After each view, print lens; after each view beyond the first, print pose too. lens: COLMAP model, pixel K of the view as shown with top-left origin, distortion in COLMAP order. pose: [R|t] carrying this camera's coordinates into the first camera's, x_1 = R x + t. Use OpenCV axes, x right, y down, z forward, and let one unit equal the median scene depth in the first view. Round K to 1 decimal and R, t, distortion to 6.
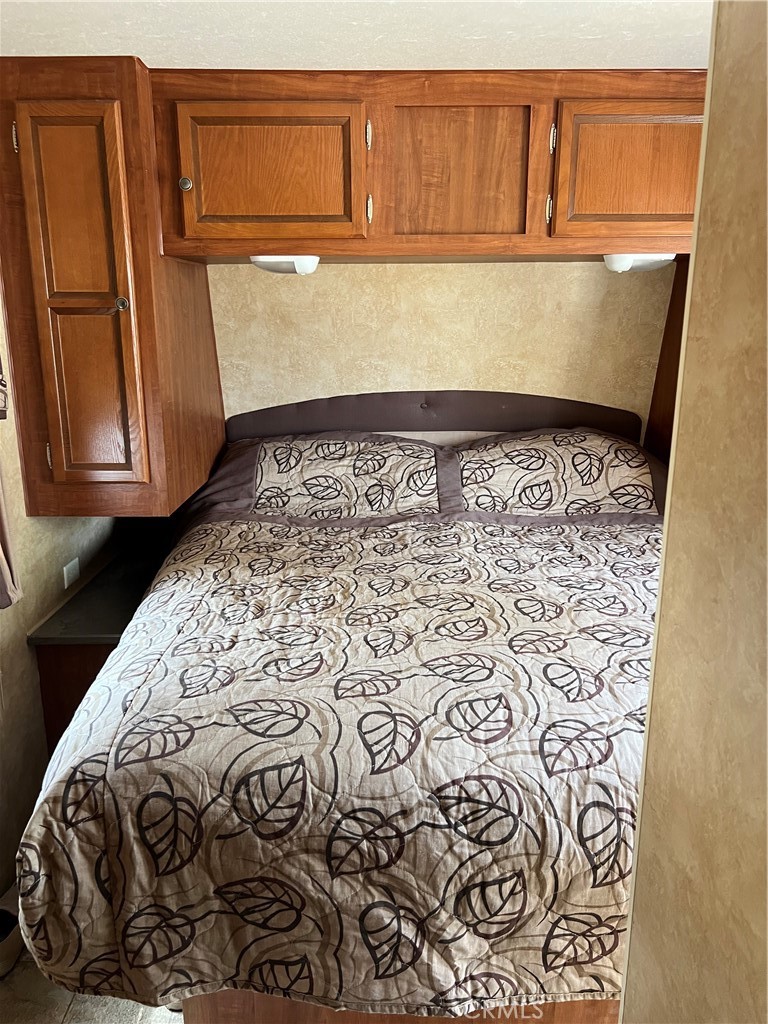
lens RADIAL K [[774.9, 0, 383.5], [0, 774.9, 513.3], [0, 0, 1]] dist [0.028956, 0.000217]
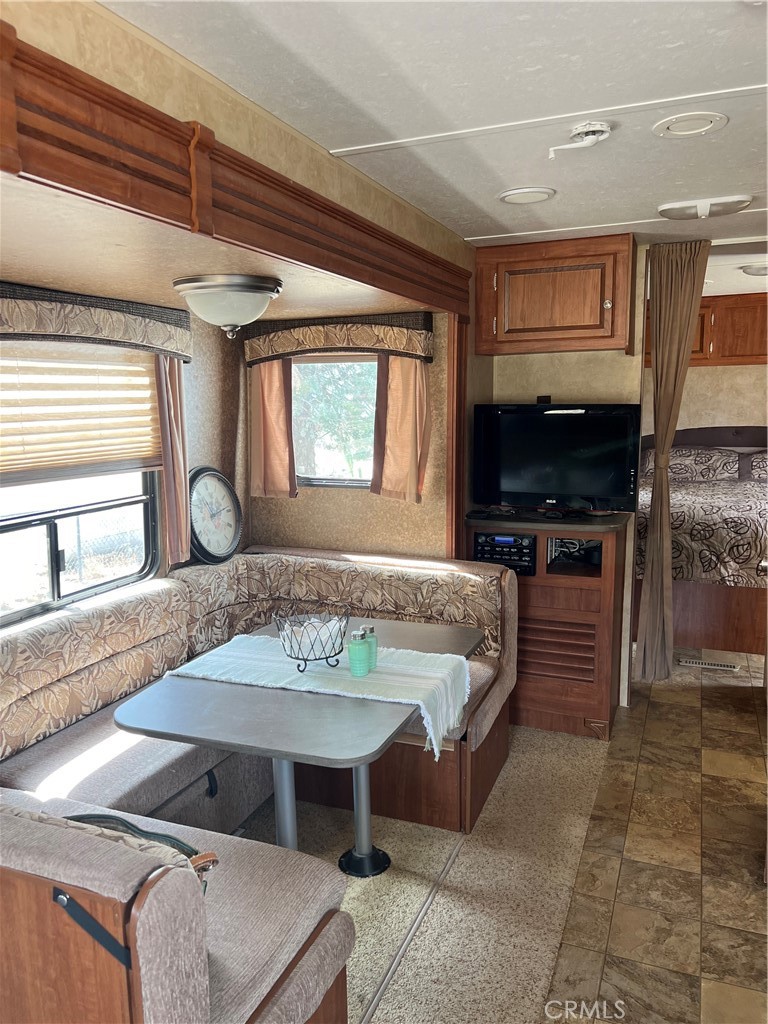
lens RADIAL K [[774.9, 0, 382.1], [0, 774.9, 512.0], [0, 0, 1]] dist [0.028956, 0.000217]
pose [[0.922536, 0.048033, -0.382910, -0.013439], [-0.085346, 0.993049, -0.081052, 0.718223], [0.376355, 0.107453, 0.920223, -2.776065]]
